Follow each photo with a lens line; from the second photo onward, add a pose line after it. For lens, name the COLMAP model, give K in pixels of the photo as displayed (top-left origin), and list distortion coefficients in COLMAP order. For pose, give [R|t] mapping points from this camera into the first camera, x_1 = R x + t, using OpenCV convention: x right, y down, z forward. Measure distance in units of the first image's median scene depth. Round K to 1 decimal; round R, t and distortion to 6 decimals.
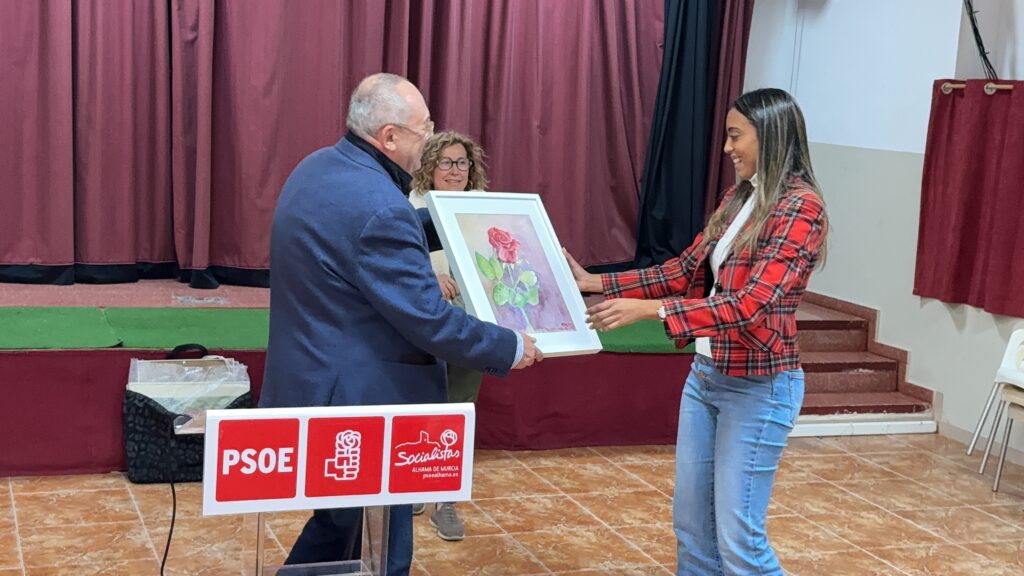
lens RADIAL K [[1464.6, 0, 519.2], [0, 1464.6, 298.8], [0, 0, 1]] dist [0.131462, 0.000000]
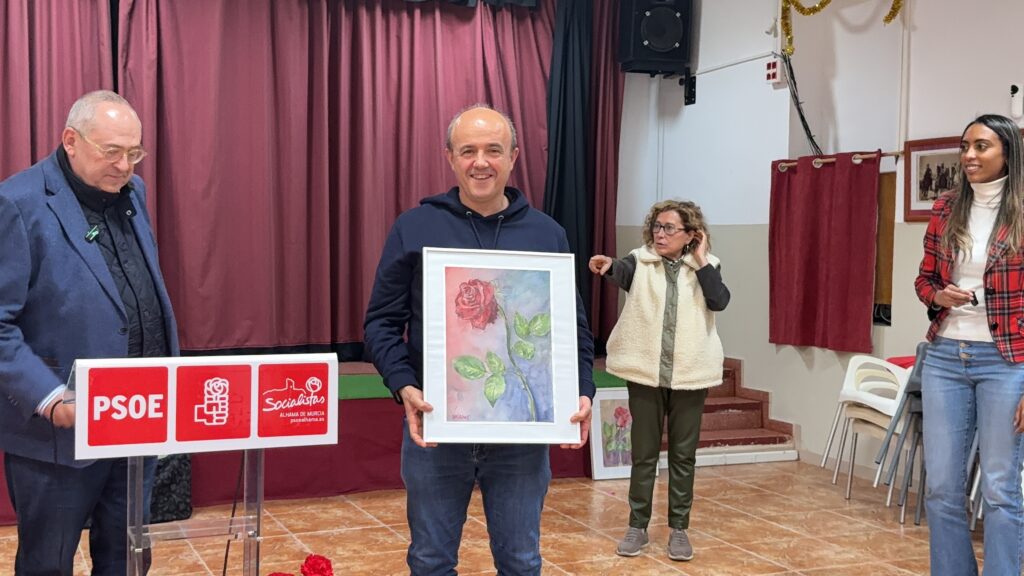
lens RADIAL K [[1234.5, 0, 513.5], [0, 1234.5, 287.4], [0, 0, 1]] dist [0.136569, 0.000000]
pose [[0.997869, -0.048121, 0.044074, 0.031564], [0.052577, 0.992949, -0.106249, 0.064577], [-0.038650, 0.108340, 0.993362, 0.036416]]
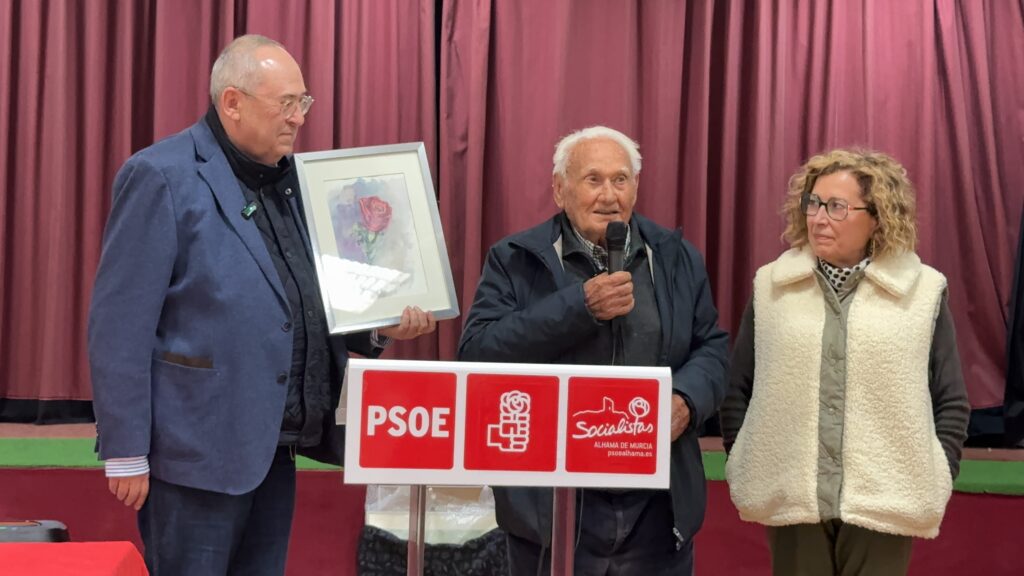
lens RADIAL K [[1762.4, 0, 516.8], [0, 1762.4, 281.8], [0, 0, 1]] dist [0.152938, 0.000000]
pose [[0.975015, -0.031261, -0.219927, 0.052861], [-0.004372, 0.987156, -0.159697, 0.092214], [0.222095, 0.156668, 0.962356, 0.009711]]
